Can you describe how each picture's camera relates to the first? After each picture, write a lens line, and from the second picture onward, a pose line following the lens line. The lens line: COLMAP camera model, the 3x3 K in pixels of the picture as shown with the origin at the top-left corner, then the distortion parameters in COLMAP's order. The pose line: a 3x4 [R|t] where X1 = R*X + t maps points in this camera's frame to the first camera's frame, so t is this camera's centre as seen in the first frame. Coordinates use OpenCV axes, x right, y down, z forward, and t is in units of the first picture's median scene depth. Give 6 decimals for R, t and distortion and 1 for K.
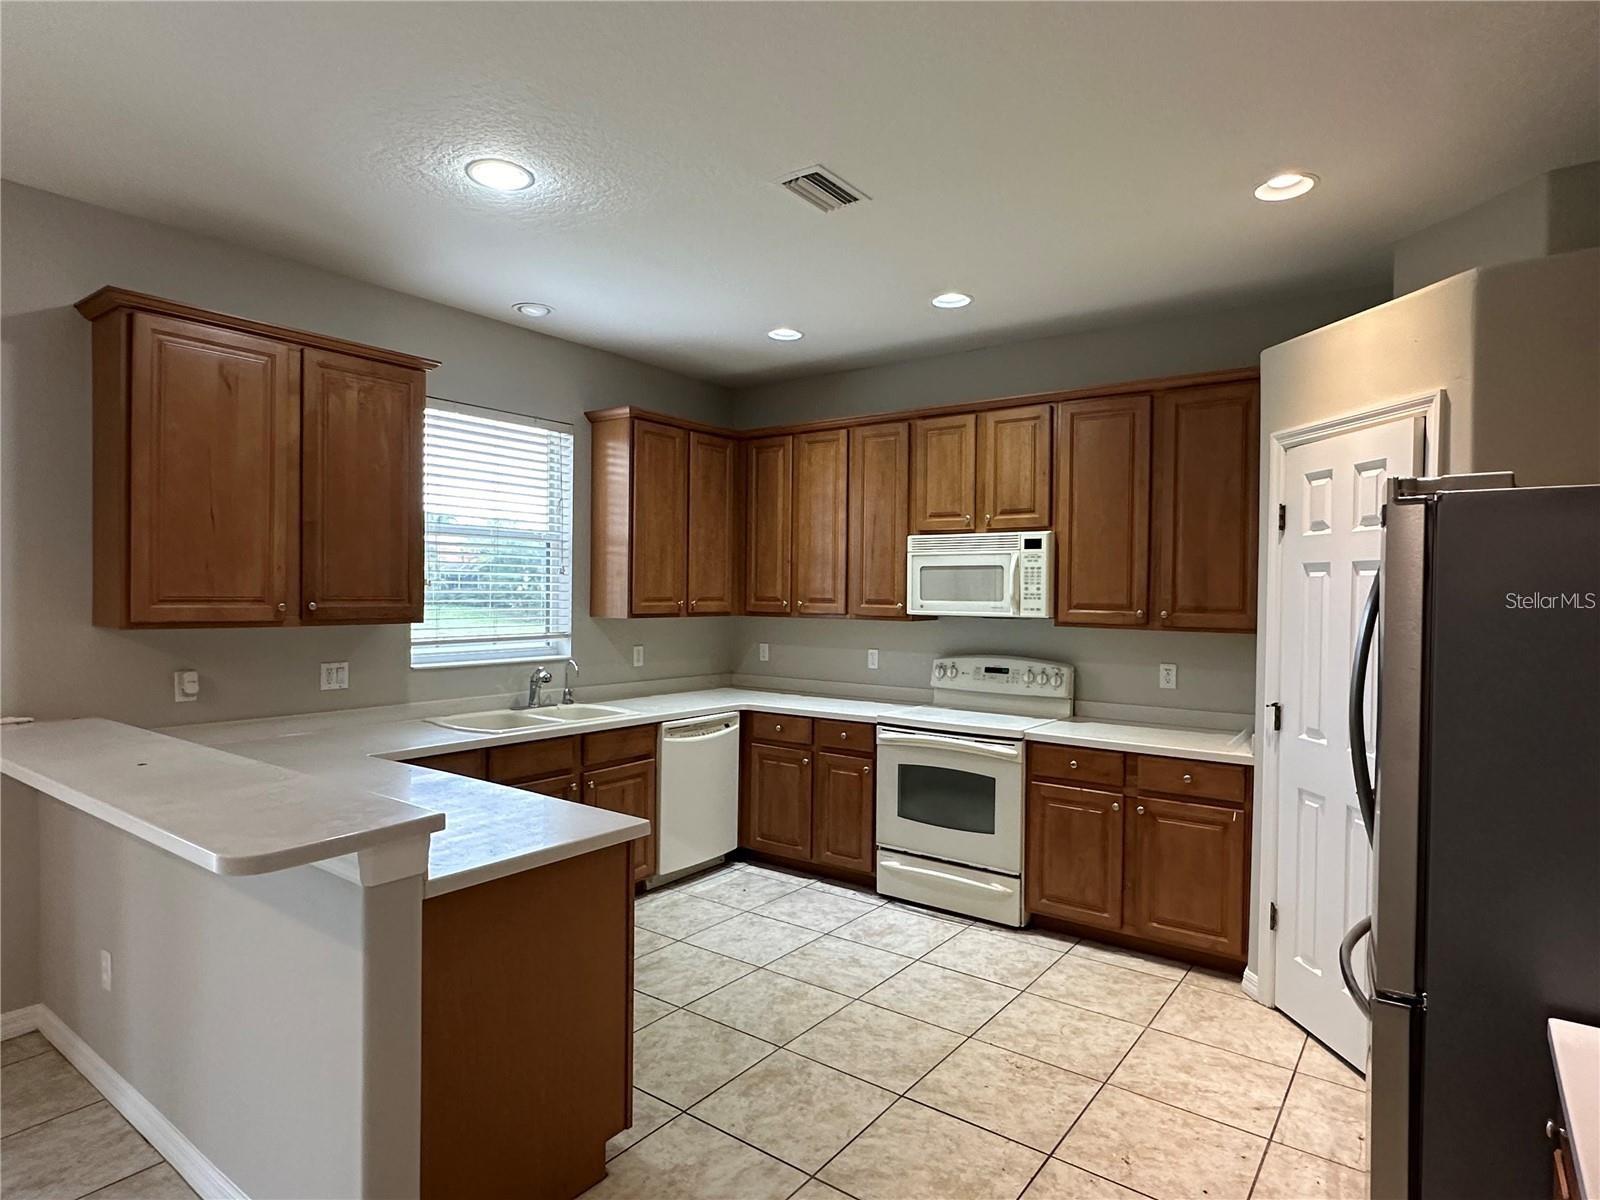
lens RADIAL K [[894.3, 0, 802.7], [0, 894.3, 604.1], [0, 0, 1]] dist [-0.005384, -0.002014]
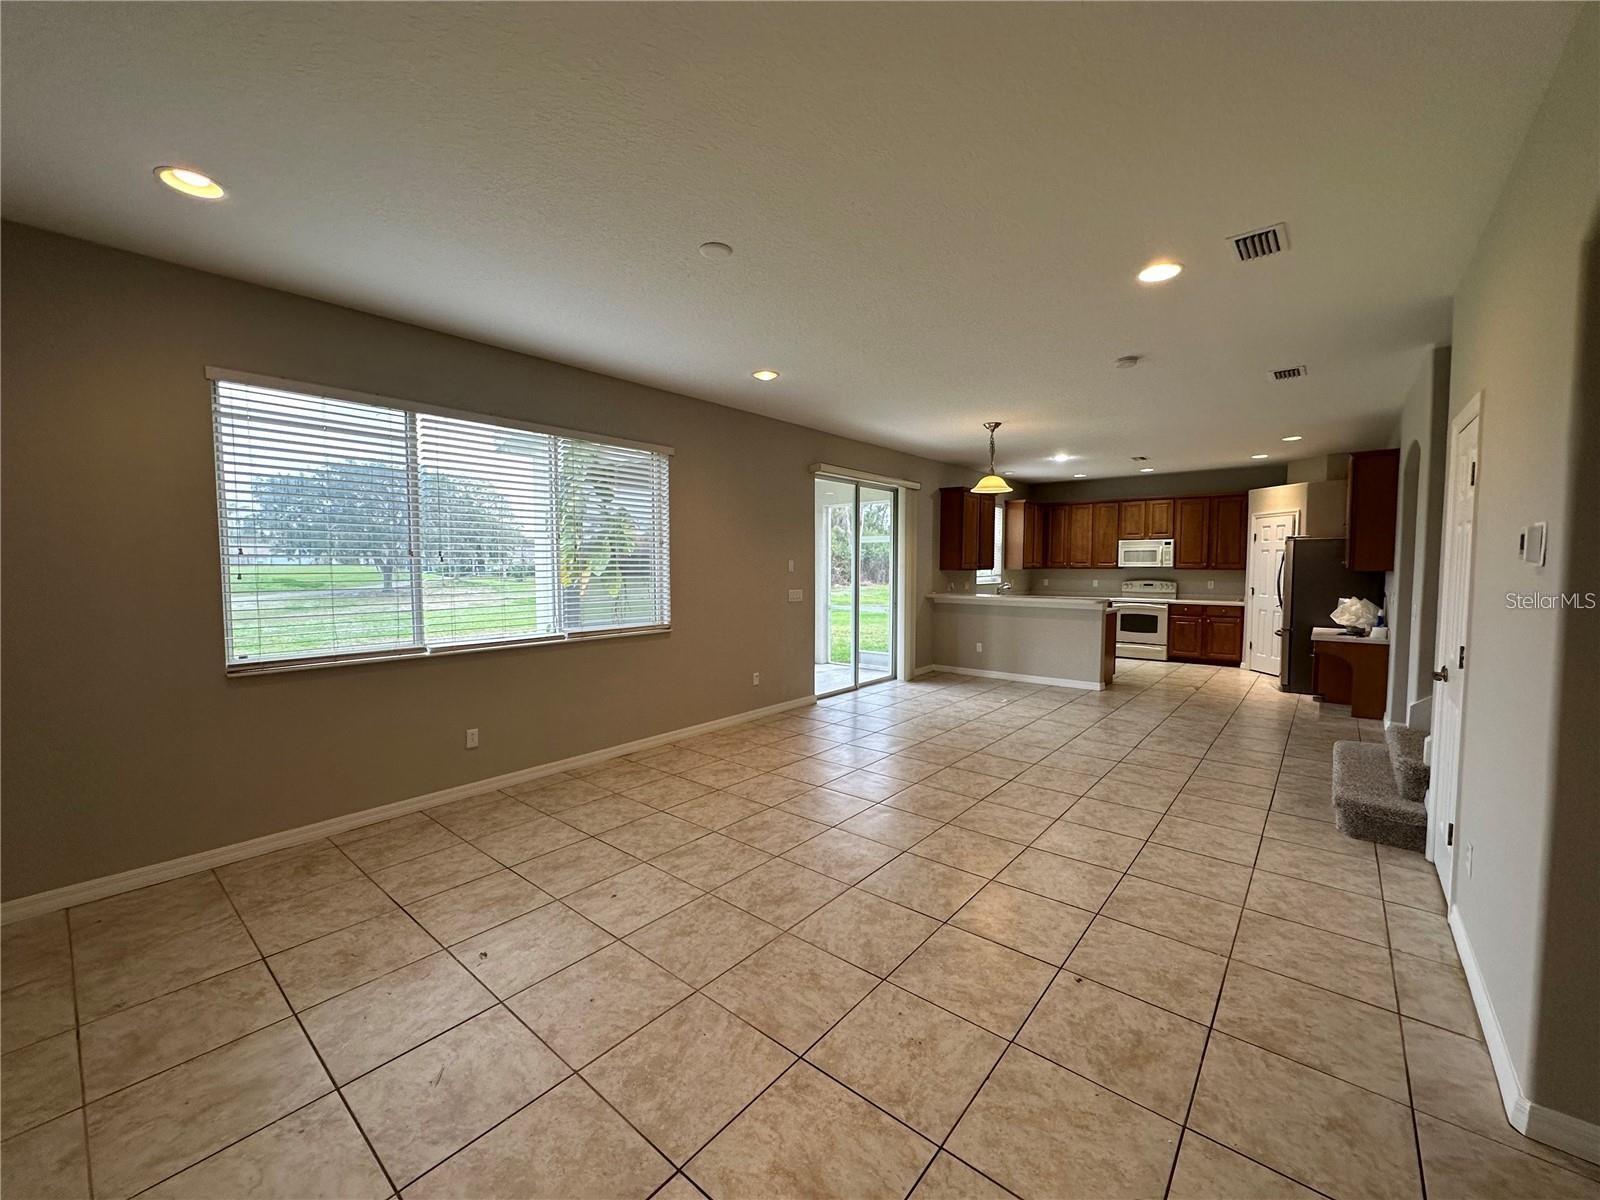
lens RADIAL K [[639.9, 0, 796.1], [0, 639.9, 598.6], [0, 0, 1]] dist [-0.011524, -0.000251]
pose [[0.997995, -0.012007, -0.062140, -0.925672], [0.014581, 0.999047, 0.041134, 0.016264], [0.061587, -0.041958, 0.997219, -1.353088]]
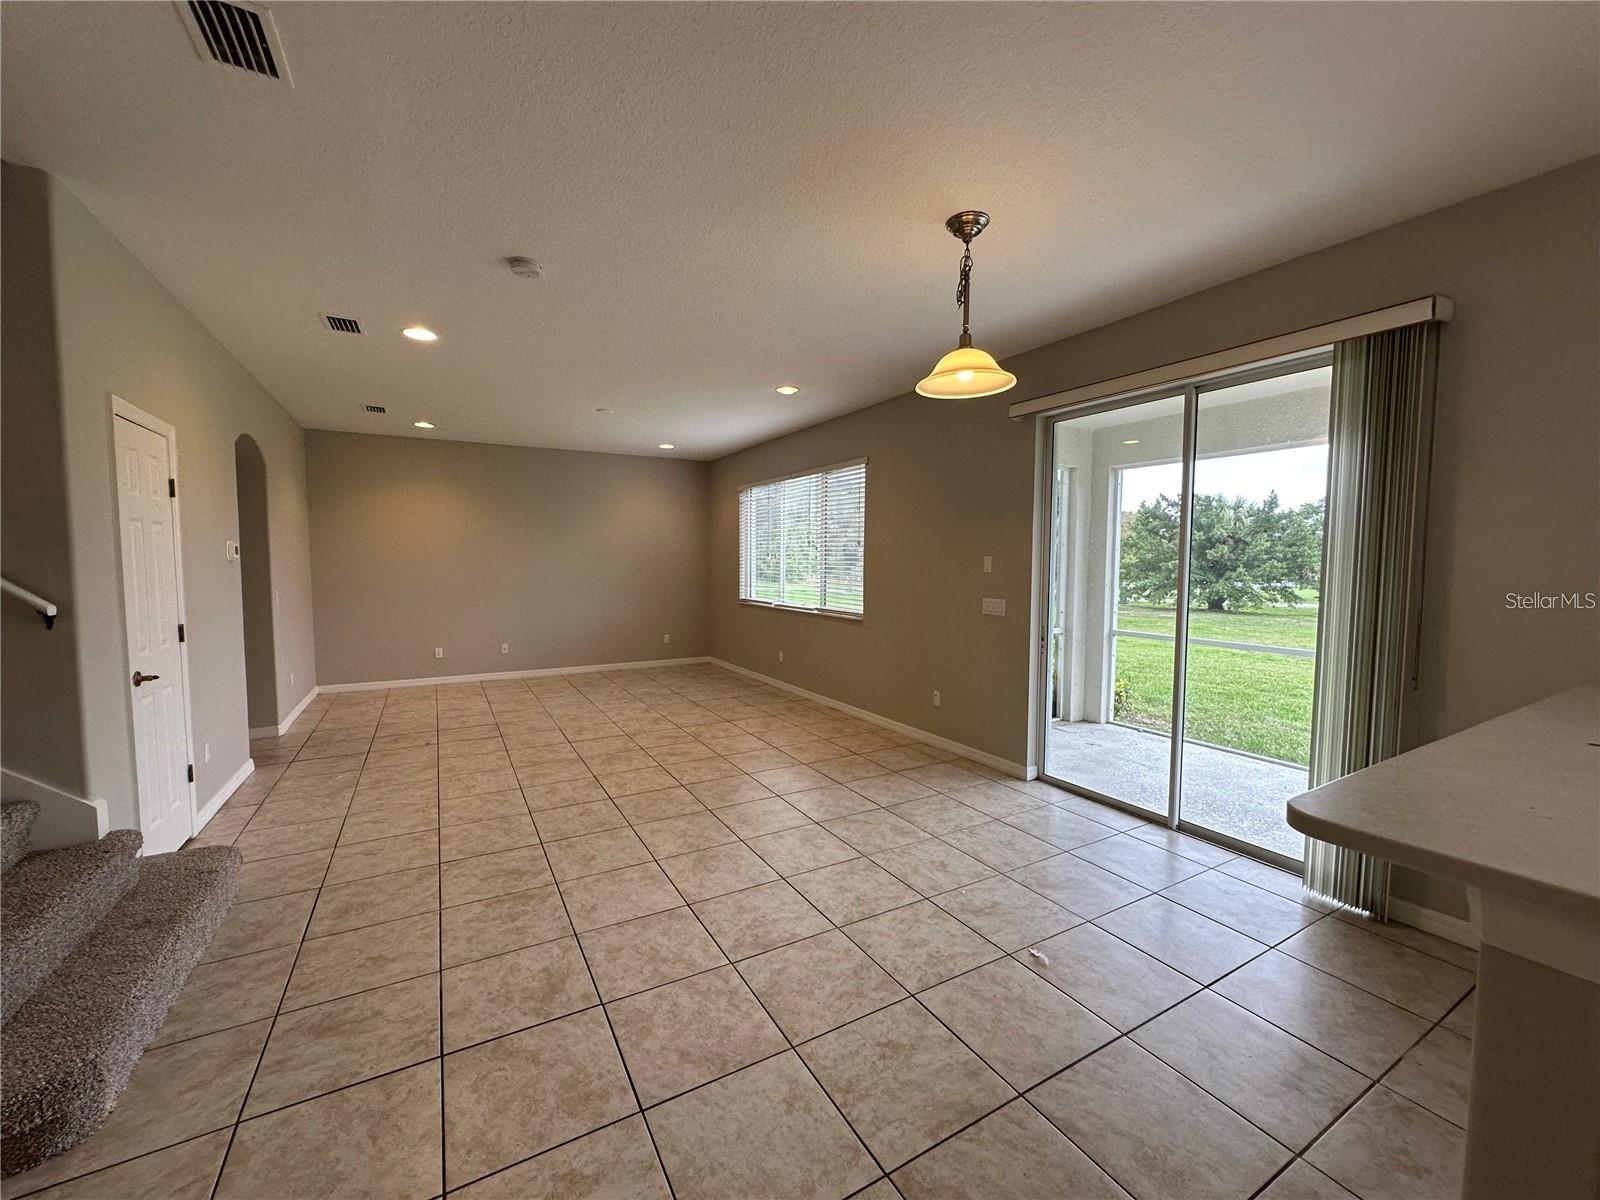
lens RADIAL K [[639.9, 0, 804.7], [0, 639.9, 597.9], [0, 0, 1]] dist [-0.011524, -0.000251]
pose [[-0.396364, 0.038532, -0.917285, 1.266458], [-0.021655, 0.998449, 0.051299, -0.001623], [0.917838, 0.040197, -0.394914, 2.225947]]
